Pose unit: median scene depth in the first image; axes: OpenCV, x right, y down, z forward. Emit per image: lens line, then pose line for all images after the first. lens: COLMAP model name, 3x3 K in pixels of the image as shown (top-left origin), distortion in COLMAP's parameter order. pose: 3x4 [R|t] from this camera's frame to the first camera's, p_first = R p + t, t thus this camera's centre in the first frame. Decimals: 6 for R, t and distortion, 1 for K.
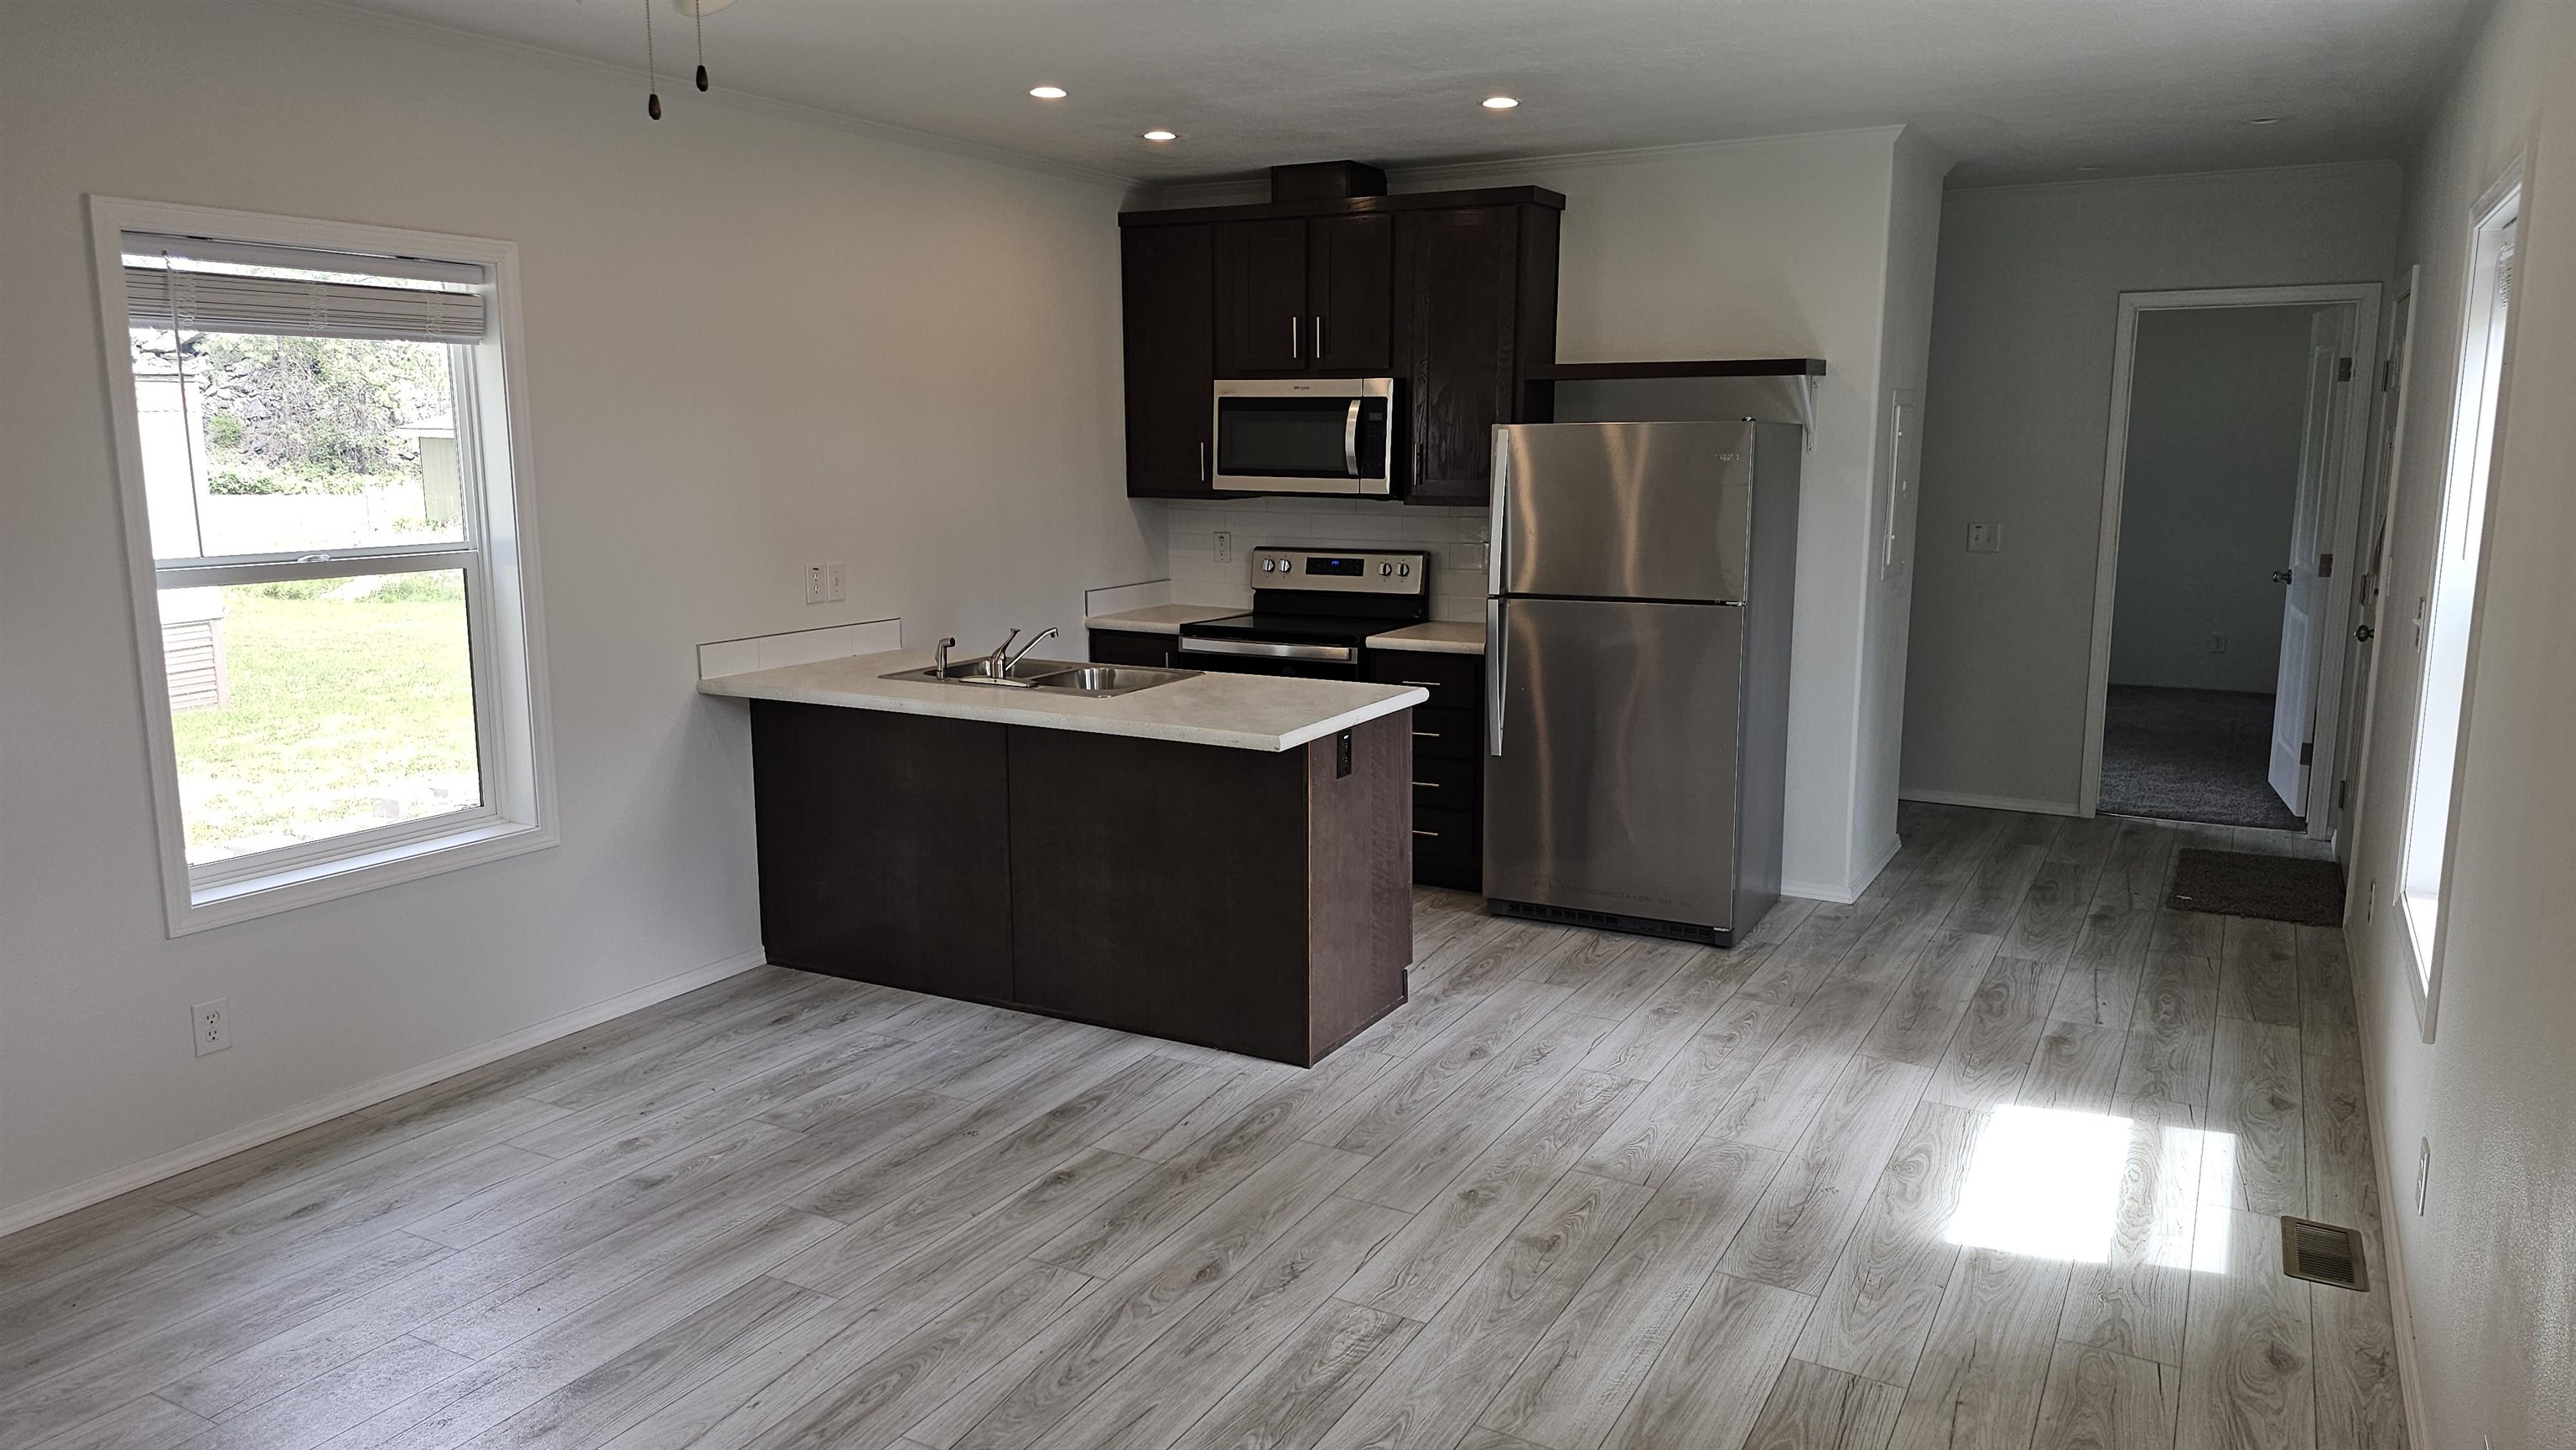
lens RADIAL K [[1745.3, 0, 1288.0], [0, 1745.3, 725.0], [0, 0, 1]] dist [0.049853, -0.046973]
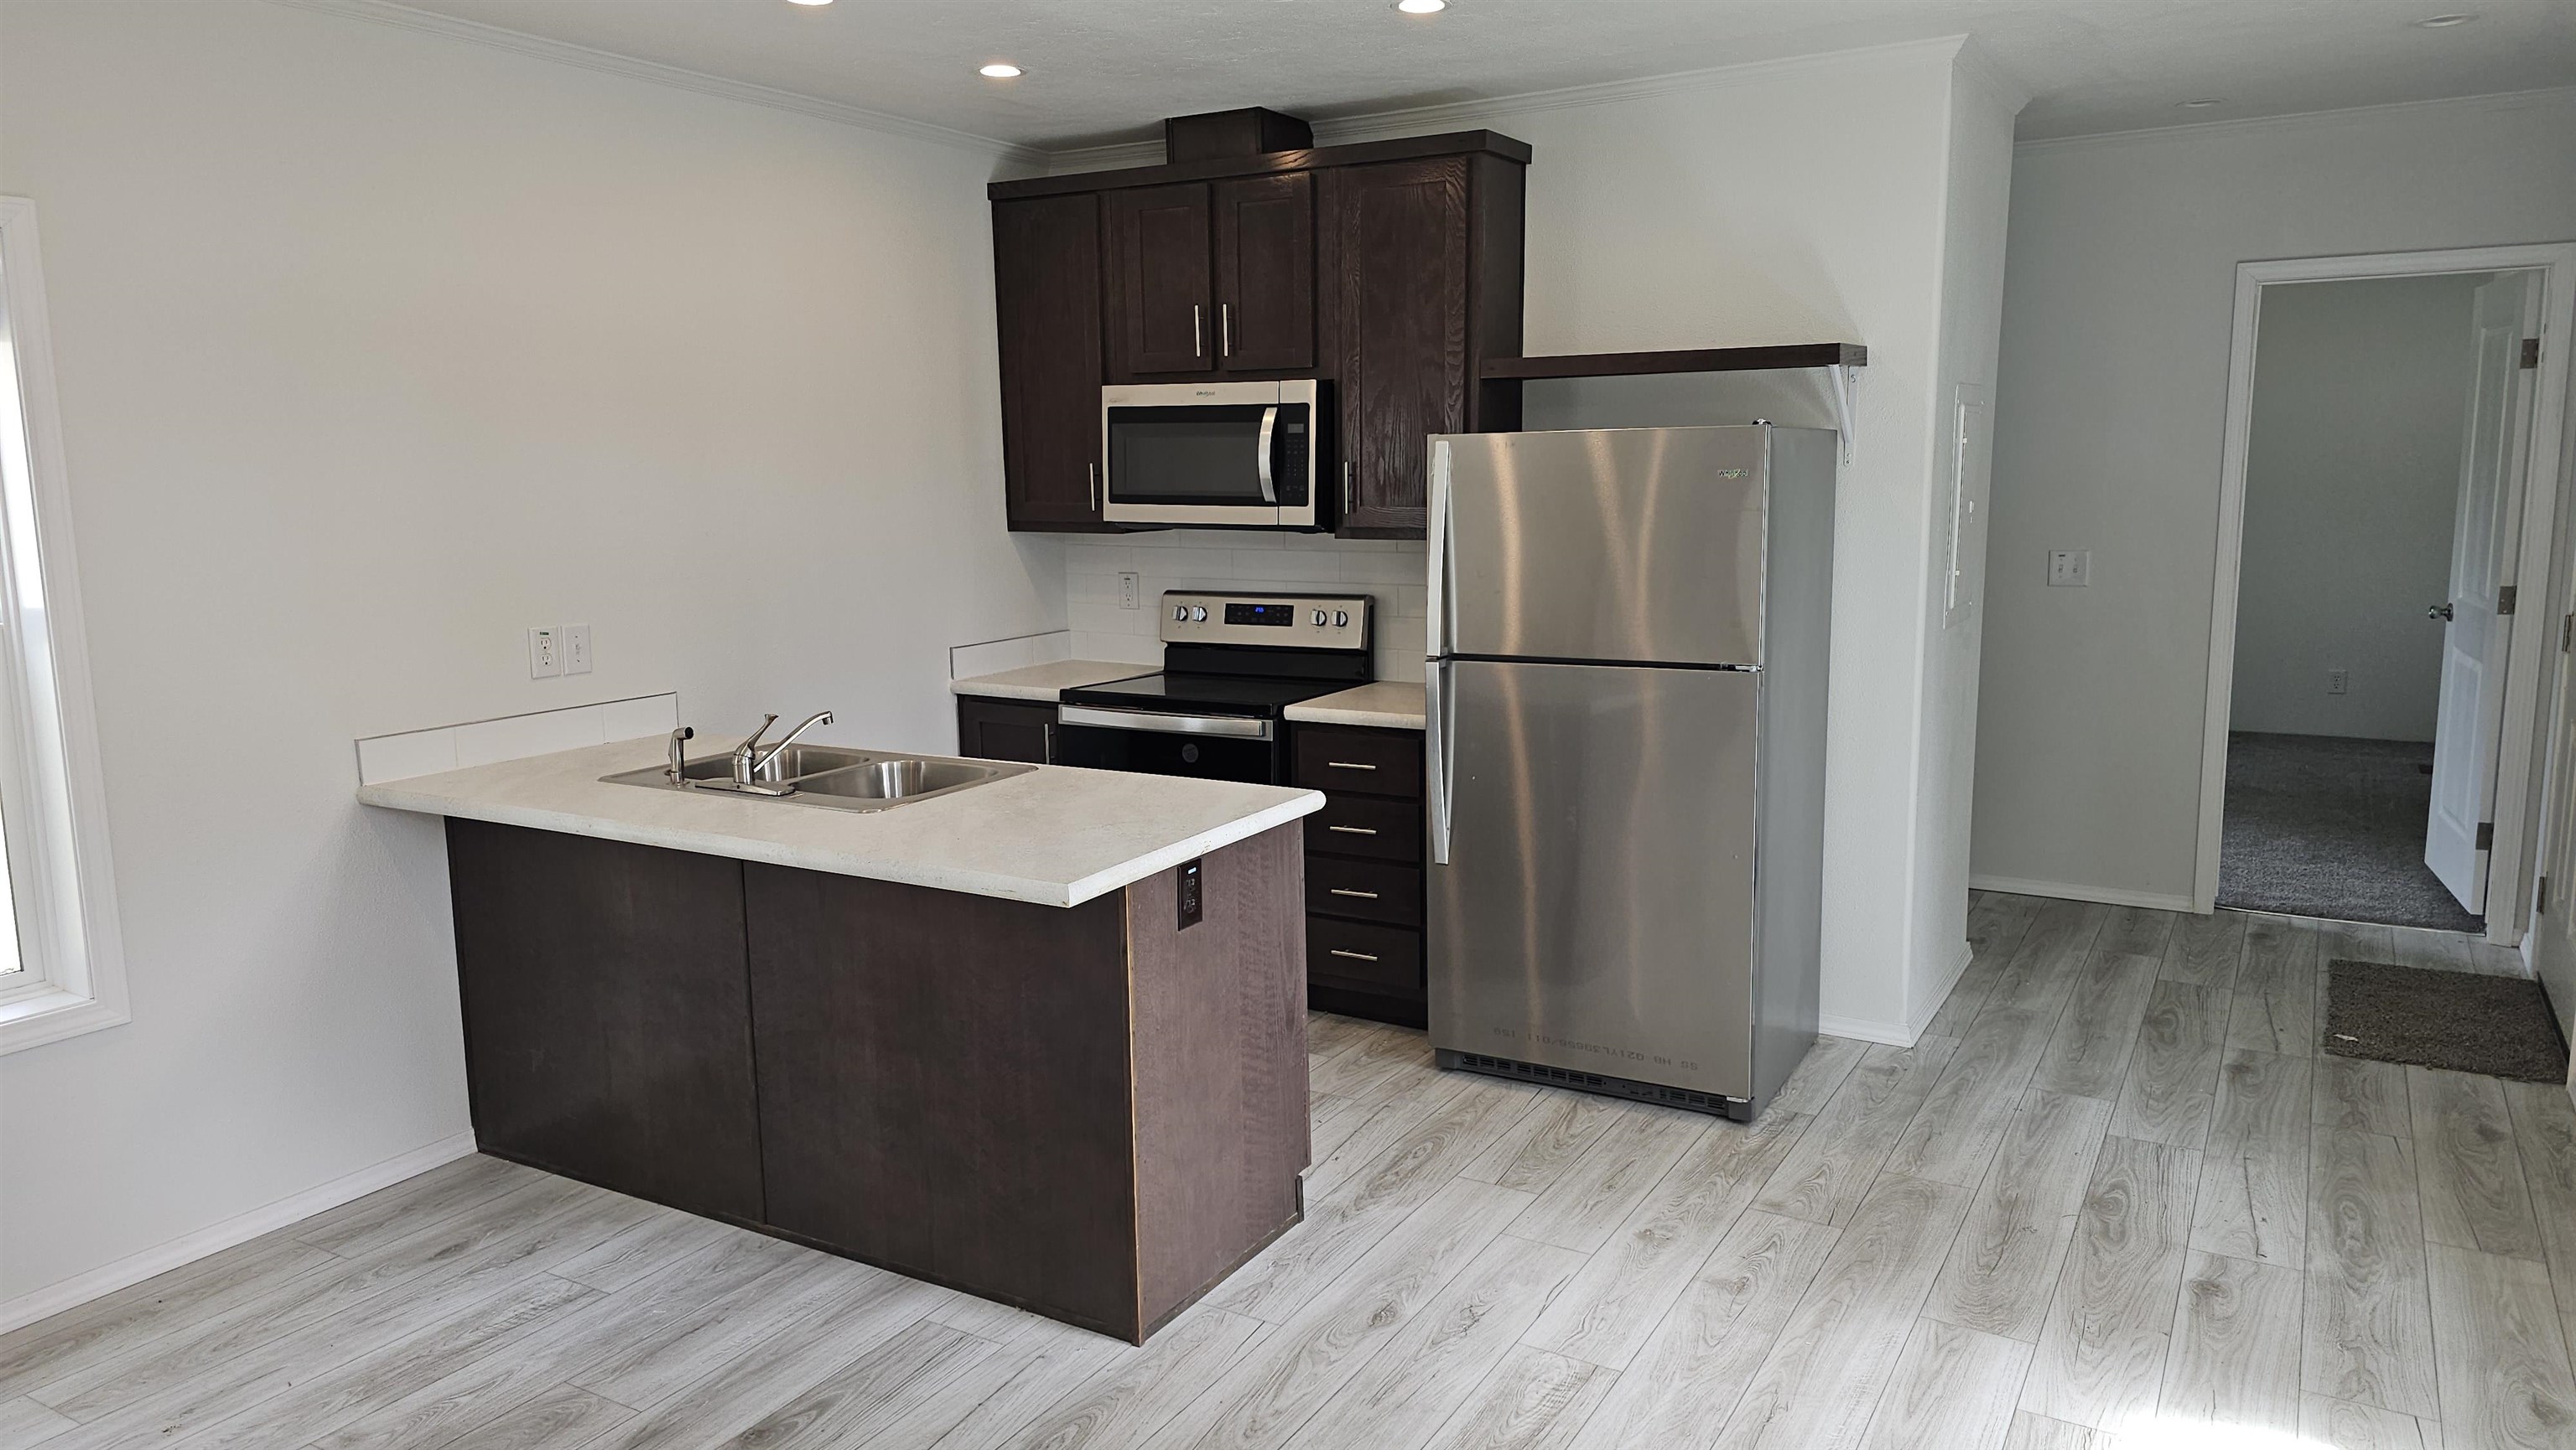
lens RADIAL K [[1742.3, 0, 1295.8], [0, 1742.3, 717.1], [0, 0, 1]] dist [0.044740, -0.042538]
pose [[0.999614, -0.009018, -0.026268, 0.076481], [0.008587, 0.999827, -0.016474, -0.035433], [0.026412, 0.016242, 0.999519, 0.232522]]
